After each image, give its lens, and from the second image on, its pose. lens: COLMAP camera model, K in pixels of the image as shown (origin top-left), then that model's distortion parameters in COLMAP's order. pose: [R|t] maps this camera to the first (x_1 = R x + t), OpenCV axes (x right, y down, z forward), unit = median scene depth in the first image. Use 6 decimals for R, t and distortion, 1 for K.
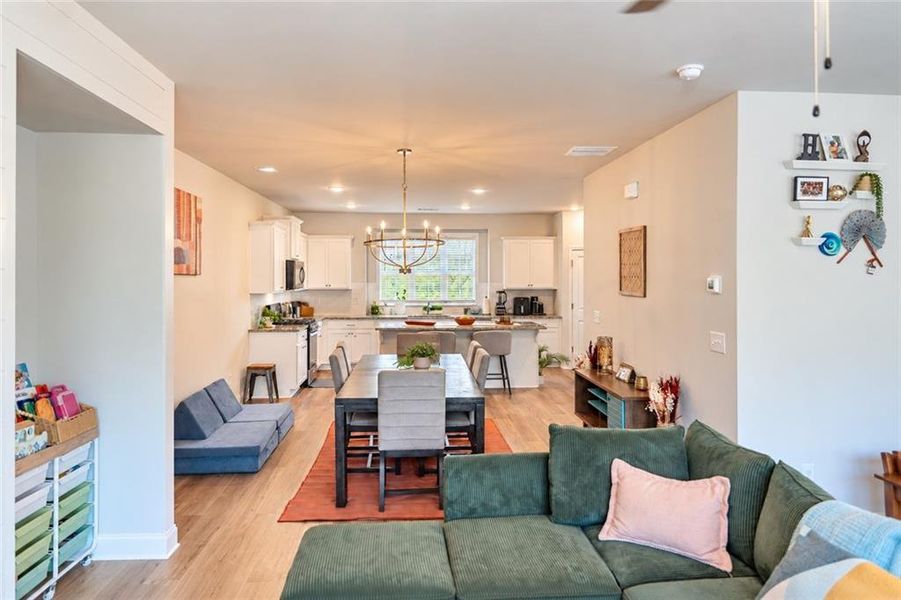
lens RADIAL K [[609.2, 0, 453.3], [0, 609.2, 273.1], [0, 0, 1]] dist [0.006284, -0.006841]
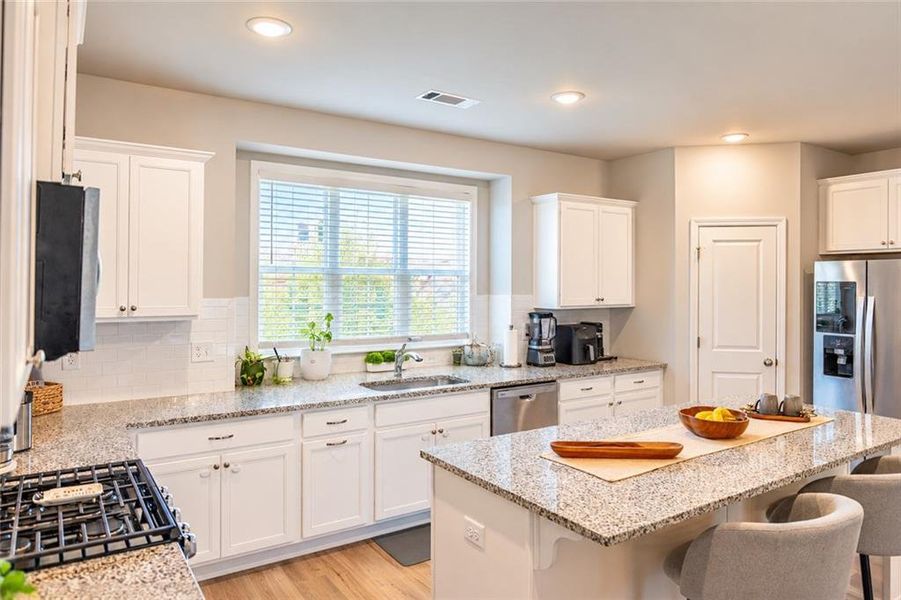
lens RADIAL K [[609.2, 0, 468.5], [0, 609.2, 279.8], [0, 0, 1]] dist [0.006284, -0.006841]
pose [[0.872510, 0.003908, 0.488581, -0.194869], [-0.004855, 0.999988, 0.000670, 0.004009], [-0.488573, -0.002956, 0.872518, 0.618291]]
